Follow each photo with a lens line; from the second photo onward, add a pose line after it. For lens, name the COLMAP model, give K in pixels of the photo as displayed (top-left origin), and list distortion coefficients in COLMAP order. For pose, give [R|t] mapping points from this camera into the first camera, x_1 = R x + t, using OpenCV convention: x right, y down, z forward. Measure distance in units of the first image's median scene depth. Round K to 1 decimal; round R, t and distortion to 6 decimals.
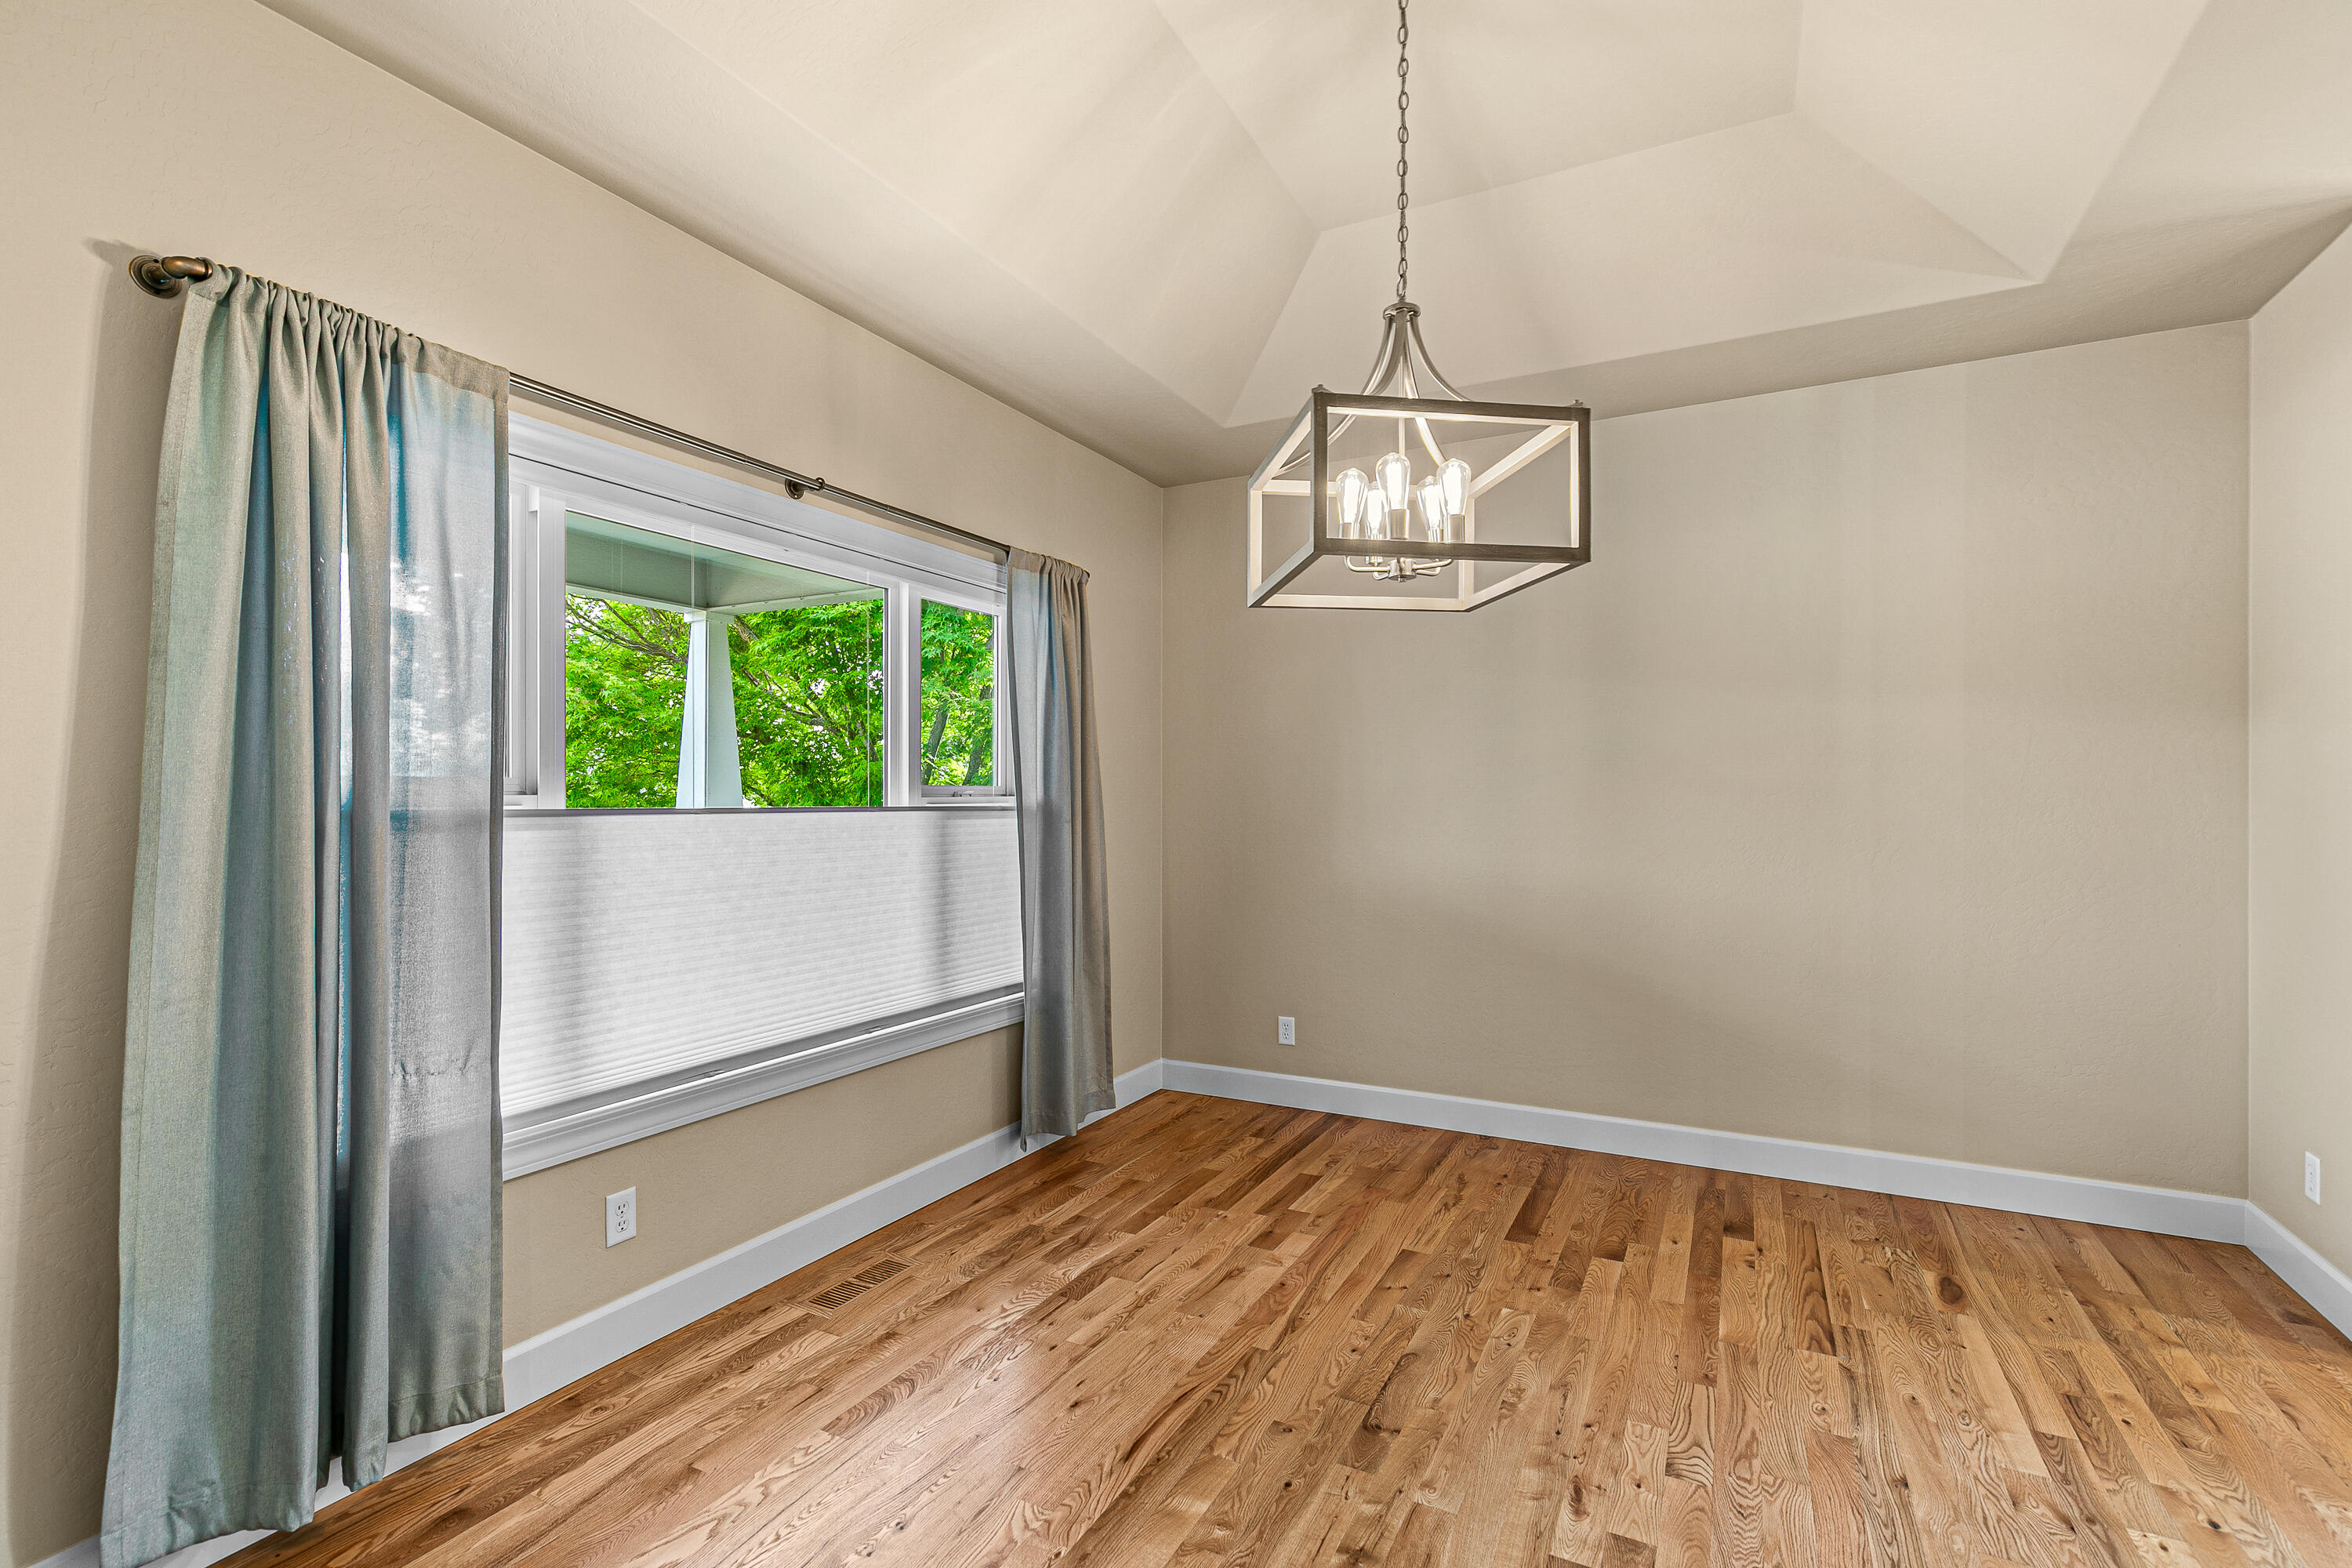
lens RADIAL K [[1060.6, 0, 1183.8], [0, 1060.6, 791.8], [0, 0, 1]] dist [0.009618, -0.000189]
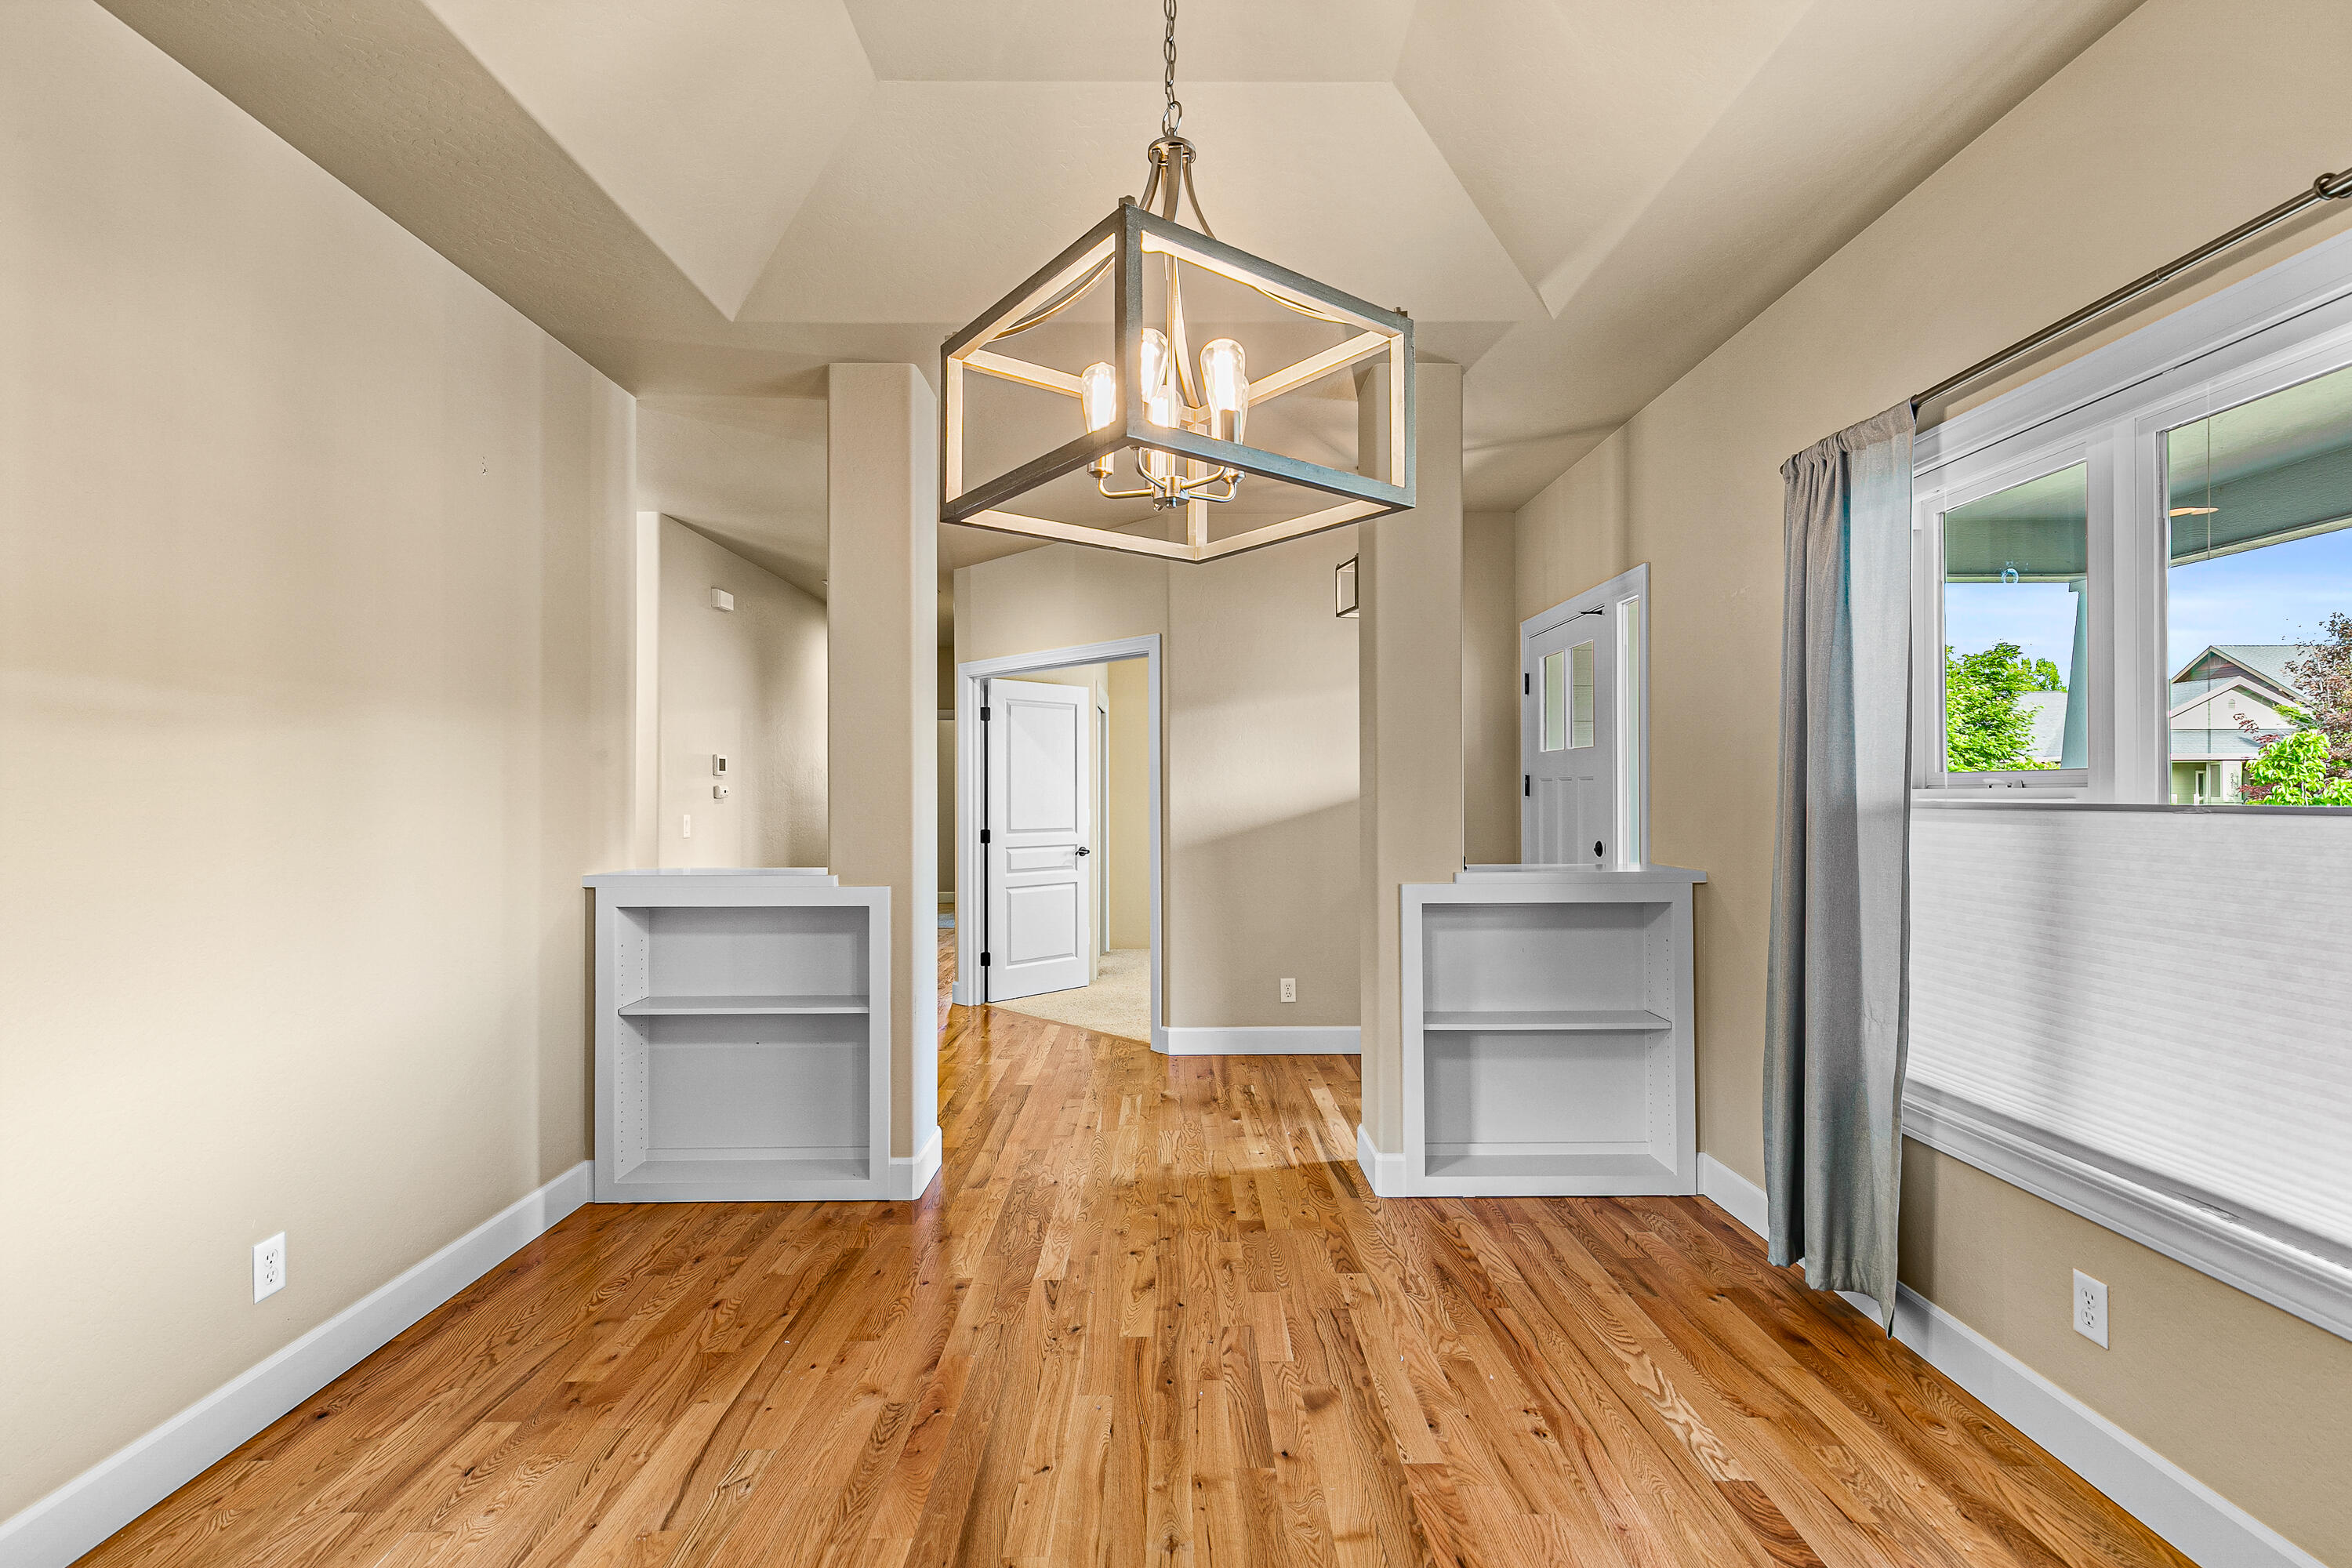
lens RADIAL K [[1060.6, 0, 1183.8], [0, 1060.6, 791.8], [0, 0, 1]] dist [0.009618, -0.000189]
pose [[-0.883943, 0.007035, -0.467542, 0.529684], [0.010576, 0.999932, -0.004950, 0.004764], [0.467475, -0.009320, -0.883957, 1.625236]]
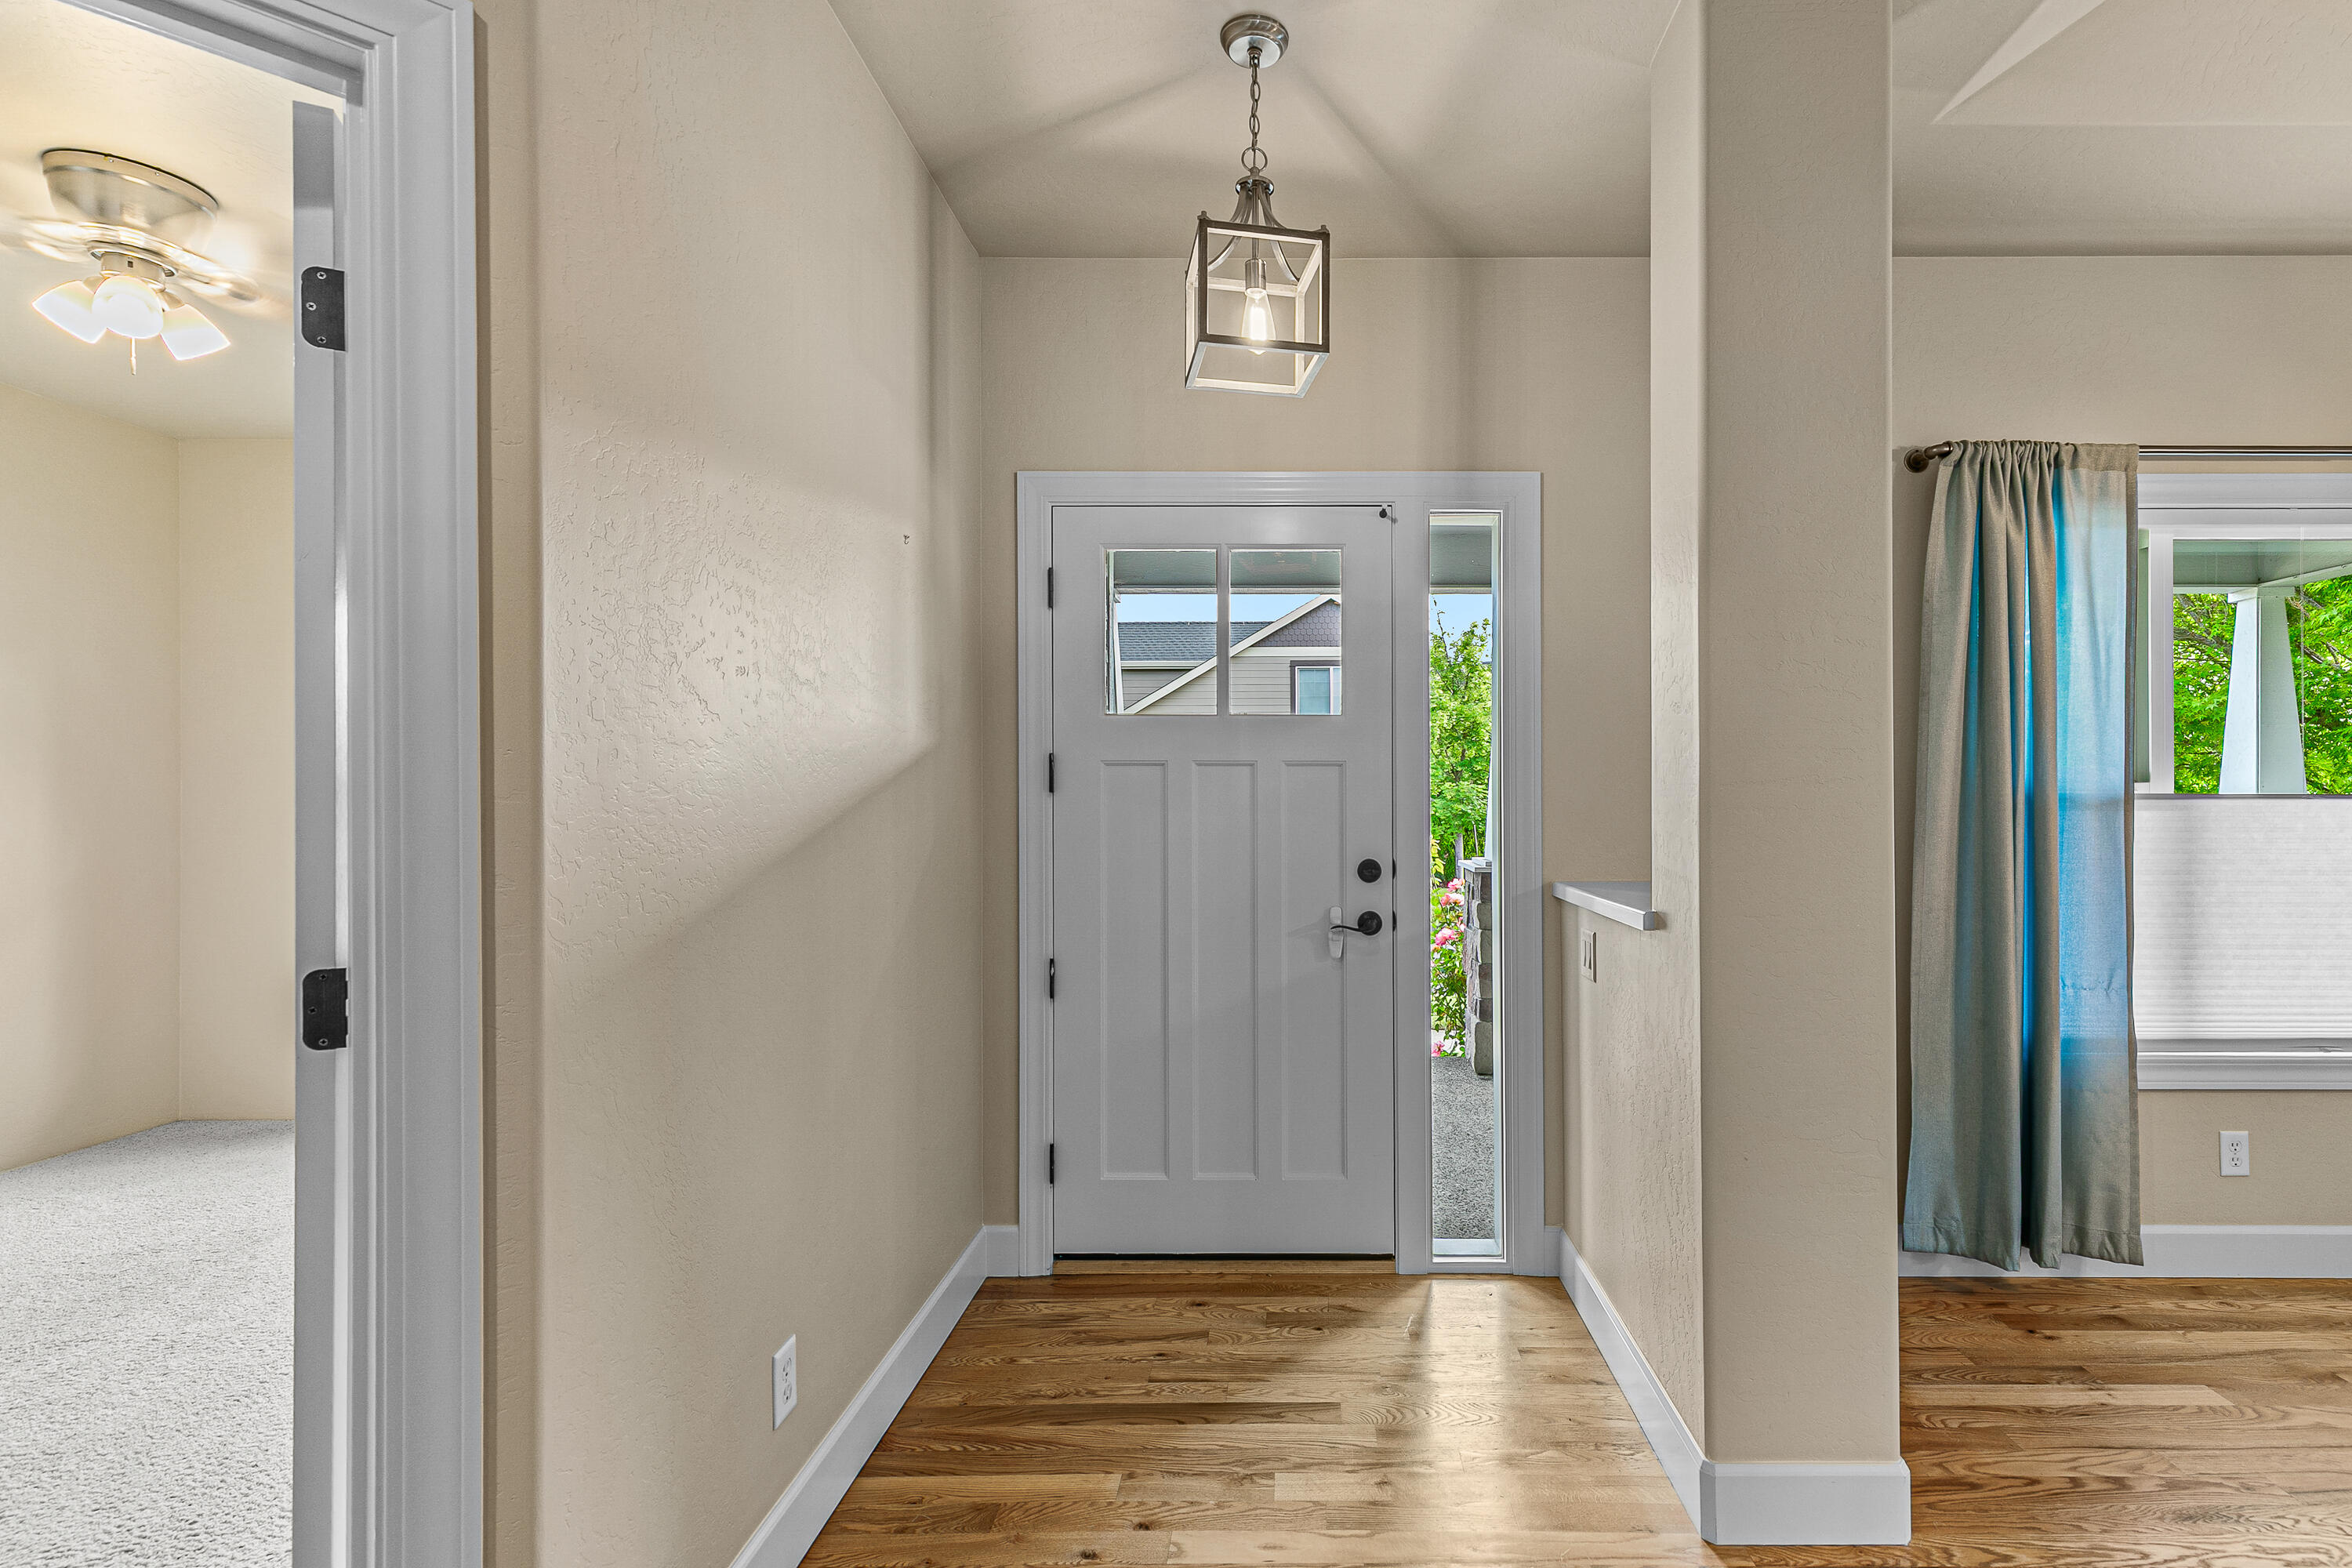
lens RADIAL K [[1115.6, 0, 1293.5], [0, 1115.6, 796.4], [0, 0, 1]] dist [0.005781, -0.000015]
pose [[0.453856, -0.002958, -0.891070, 0.093894], [0.005392, 0.999985, -0.000574, 0.016841], [0.891059, -0.004544, 0.453865, -0.500425]]
